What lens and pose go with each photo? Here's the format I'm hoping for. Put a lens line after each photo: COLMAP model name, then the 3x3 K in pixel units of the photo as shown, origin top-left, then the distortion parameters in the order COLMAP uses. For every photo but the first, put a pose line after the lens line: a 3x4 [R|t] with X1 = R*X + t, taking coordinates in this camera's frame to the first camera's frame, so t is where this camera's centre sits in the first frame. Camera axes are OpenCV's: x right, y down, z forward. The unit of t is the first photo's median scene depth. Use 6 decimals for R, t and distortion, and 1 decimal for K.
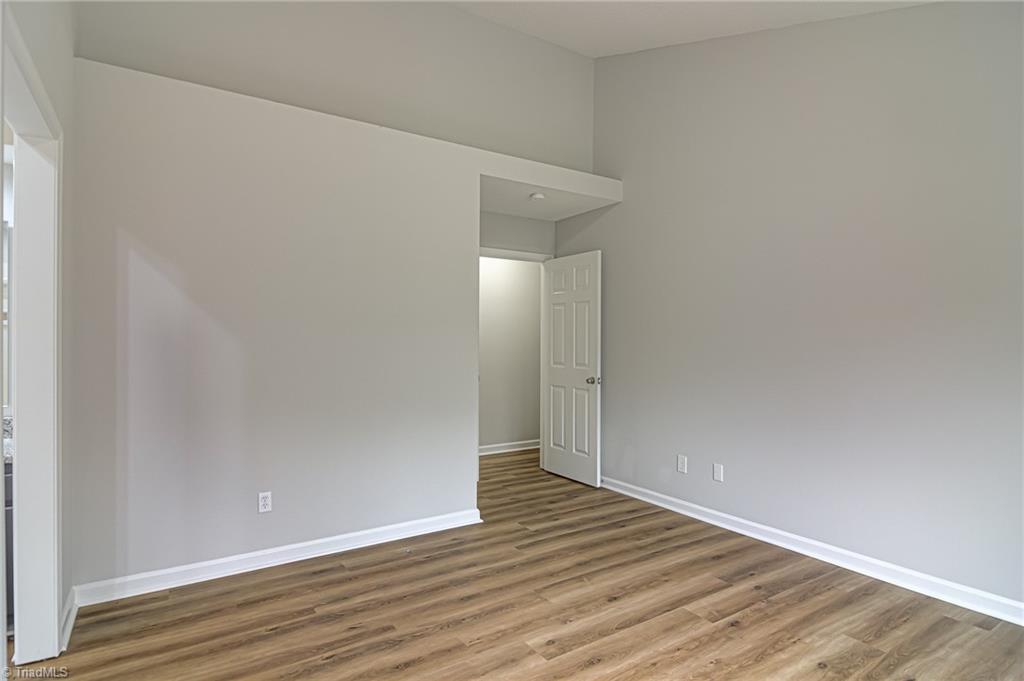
lens RADIAL K [[548.0, 0, 507.1], [0, 548.0, 339.1], [0, 0, 1]] dist [0.017721, -0.017460]
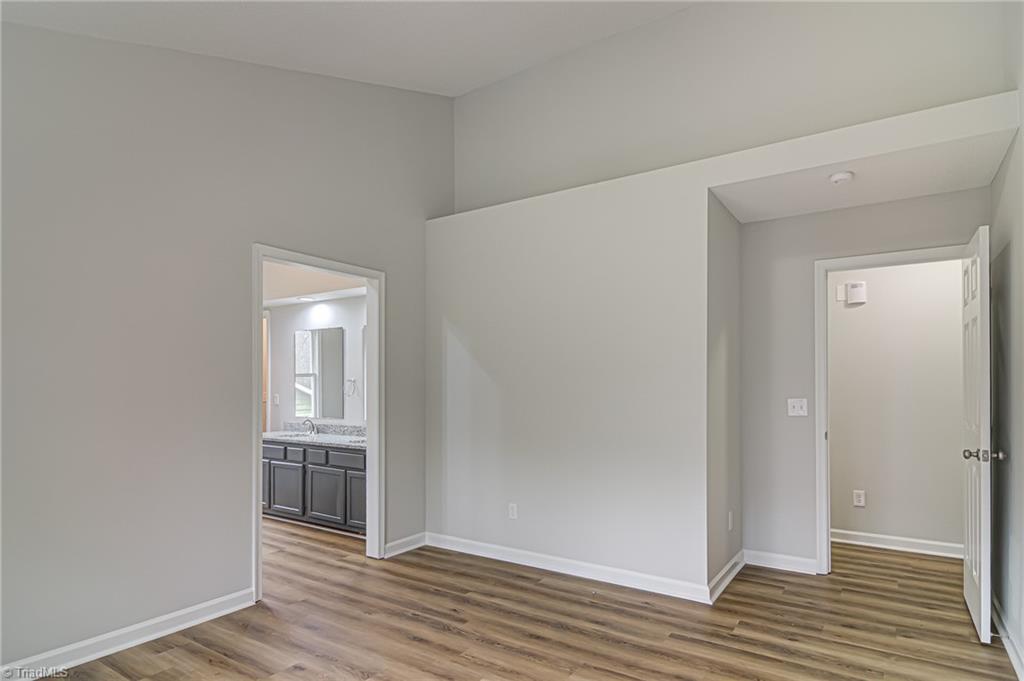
lens RADIAL K [[548.0, 0, 490.5], [0, 548.0, 382.9], [0, 0, 1]] dist [0.017721, -0.017460]
pose [[0.381258, -0.010392, -0.924410, 0.766659], [0.004918, 0.999945, -0.009213, 0.004859], [0.924455, -0.001033, 0.381289, 0.477344]]
